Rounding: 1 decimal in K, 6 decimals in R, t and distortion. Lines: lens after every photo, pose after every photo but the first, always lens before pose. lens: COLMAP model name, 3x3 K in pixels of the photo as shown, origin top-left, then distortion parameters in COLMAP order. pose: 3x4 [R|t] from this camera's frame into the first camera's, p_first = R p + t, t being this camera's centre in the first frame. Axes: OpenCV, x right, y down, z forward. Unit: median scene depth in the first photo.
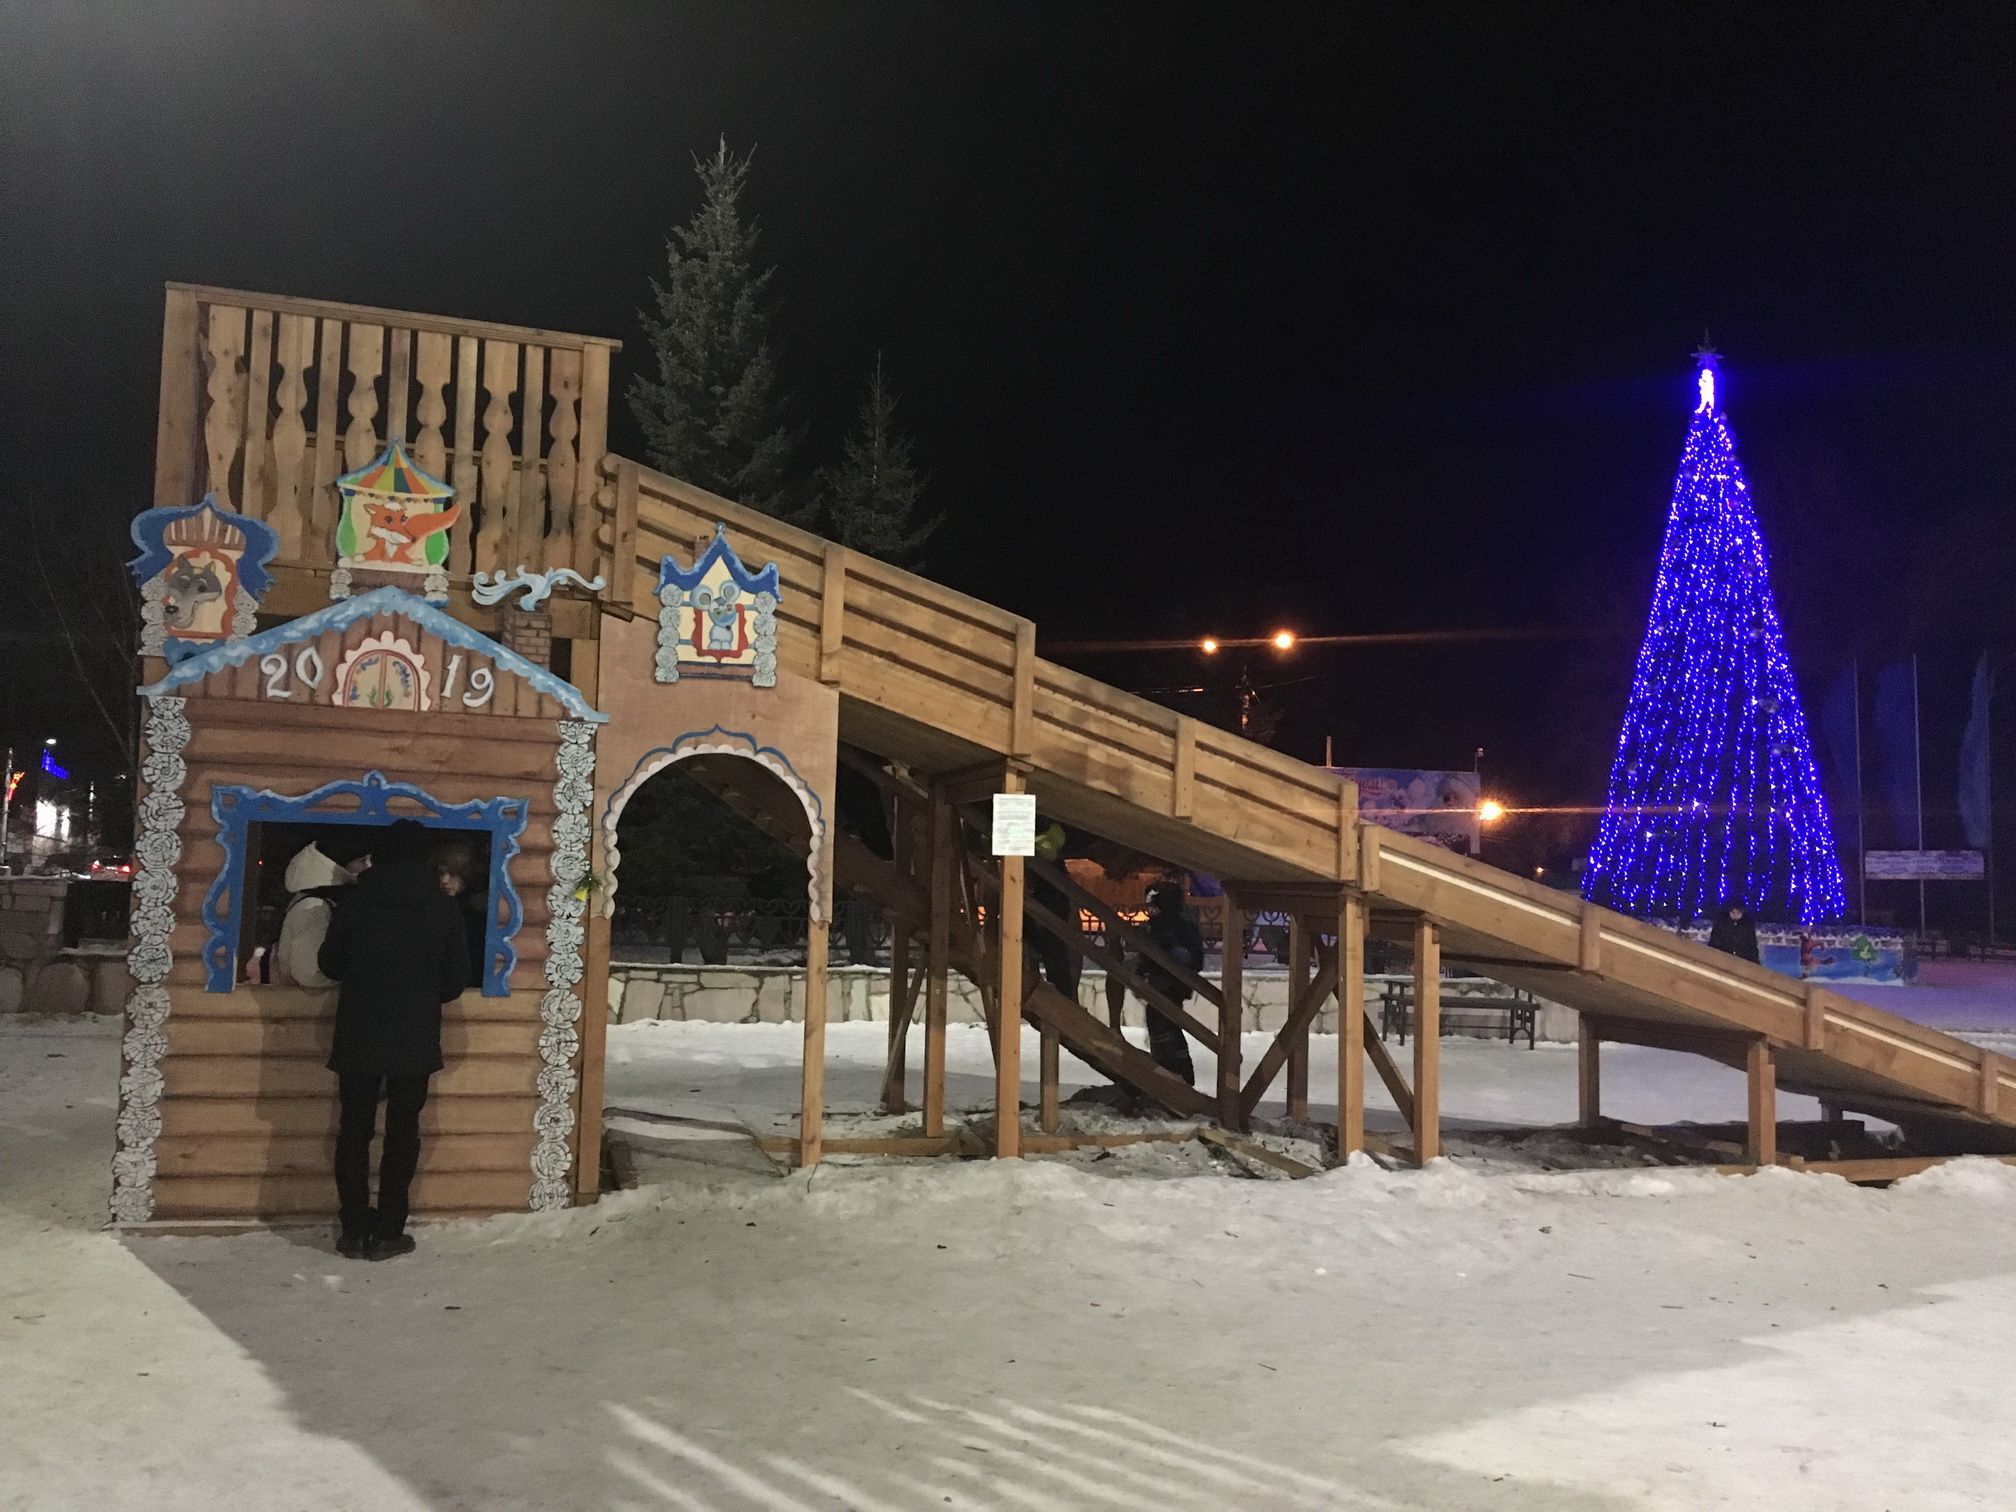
lens RADIAL K [[1709.3, 0, 1006.7], [0, 1709.3, 756.9], [0, 0, 1]] dist [0.064477, -0.082778]
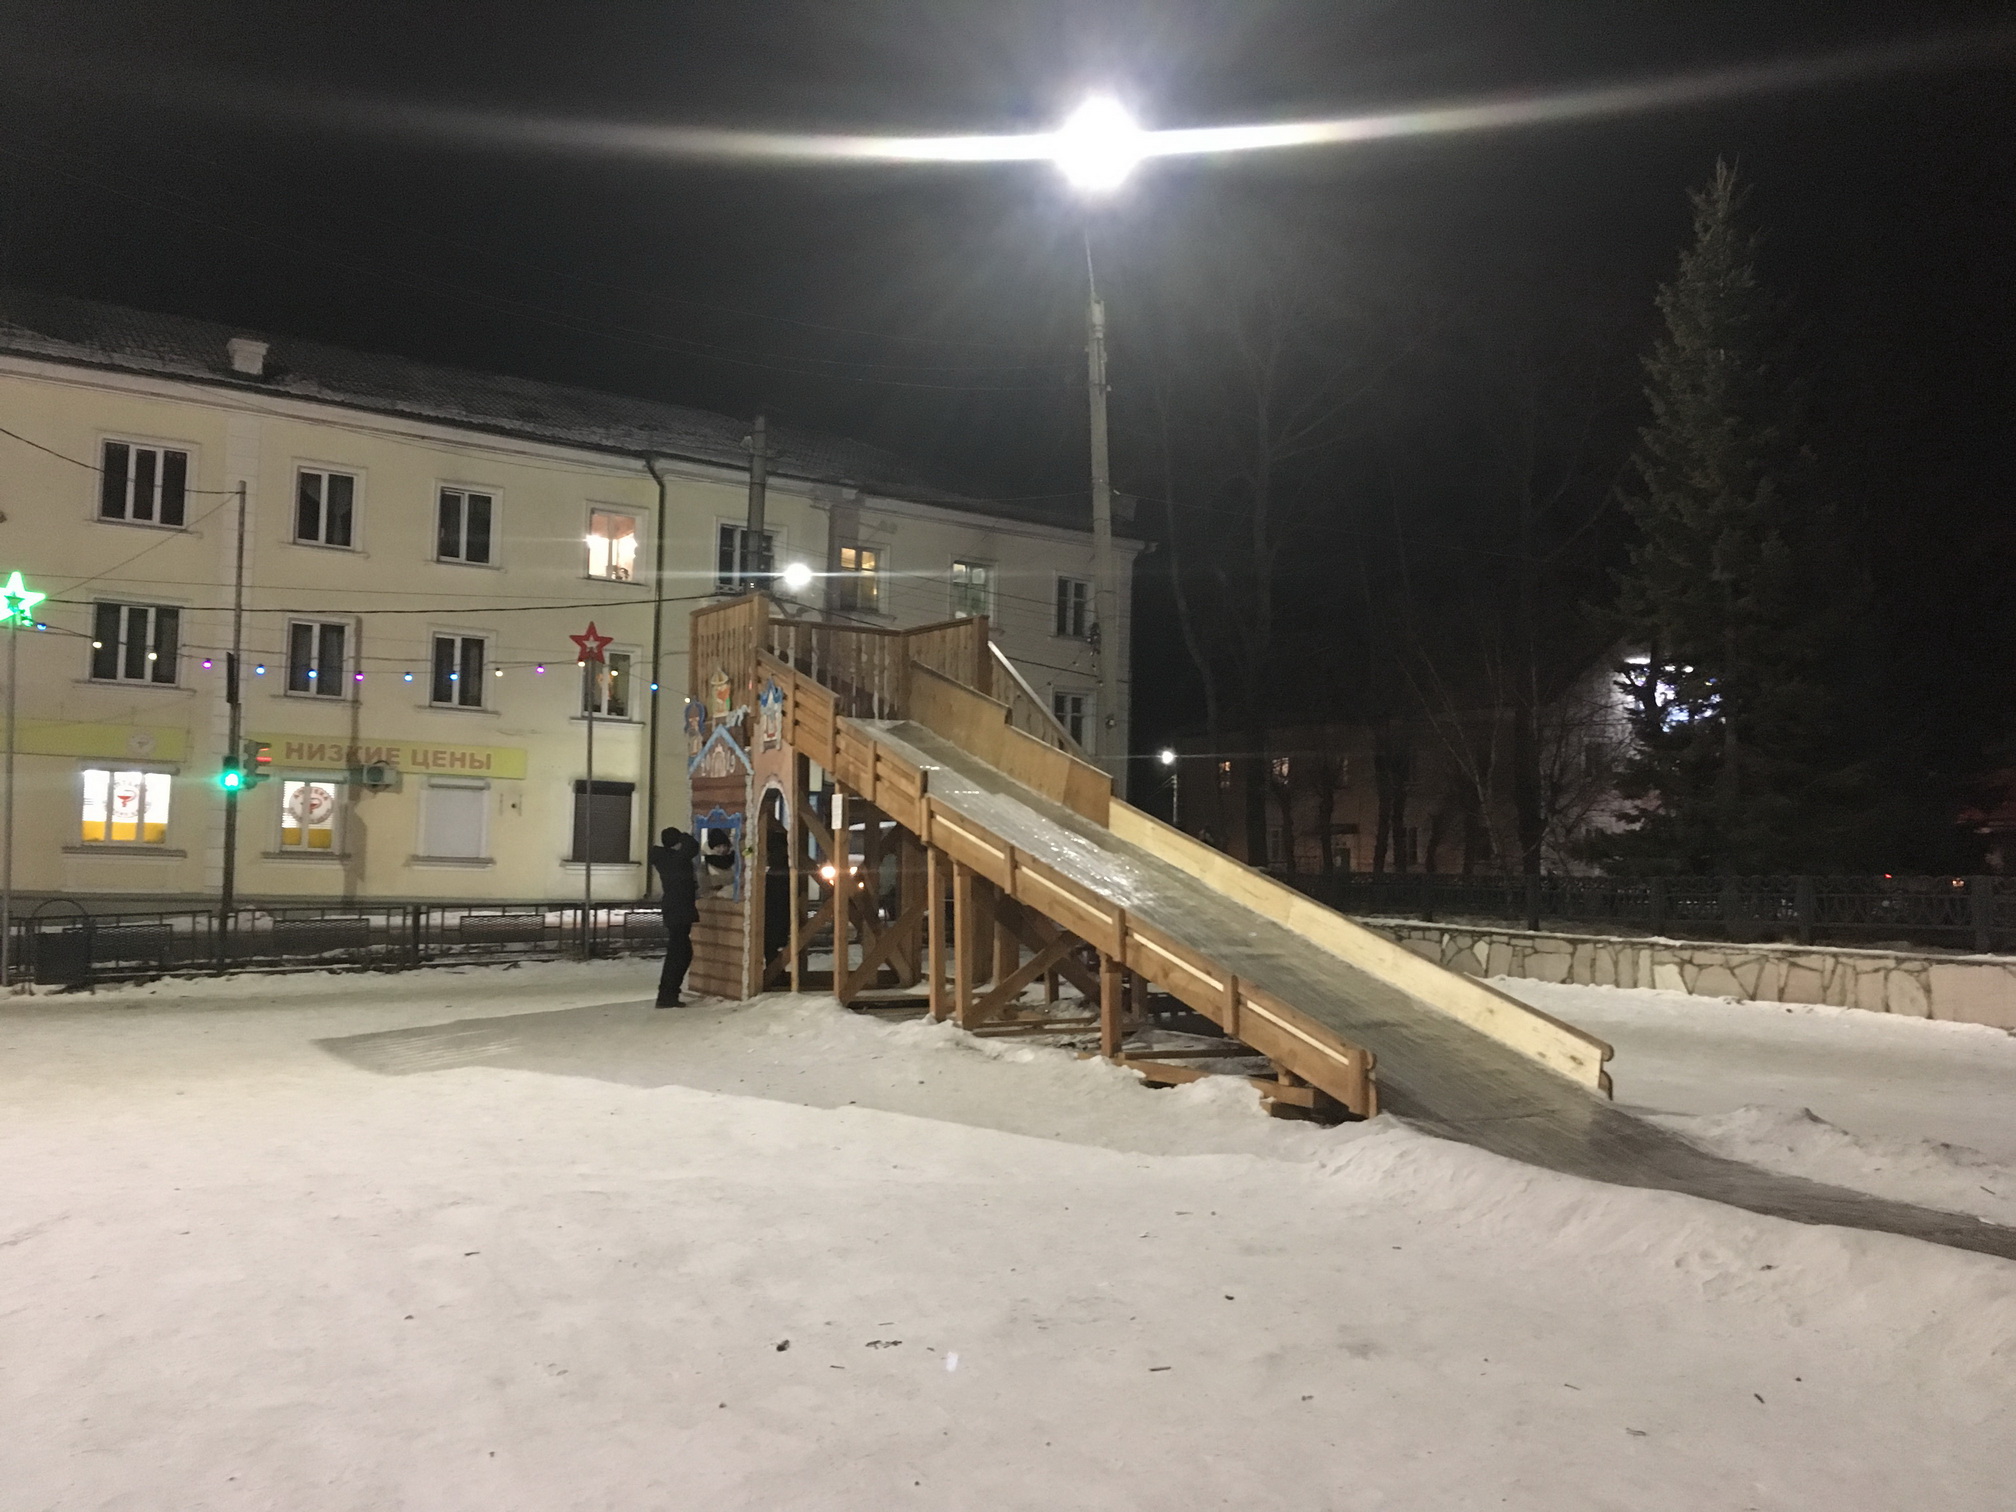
lens RADIAL K [[1709.3, 0, 1005.6], [0, 1709.3, 753.5], [0, 0, 1]] dist [0.064477, -0.082778]
pose [[0.259083, -0.085995, -0.962019, 0.867048], [0.069955, 0.995083, -0.070111, 0.056590], [0.963319, -0.049133, 0.263824, 0.343698]]
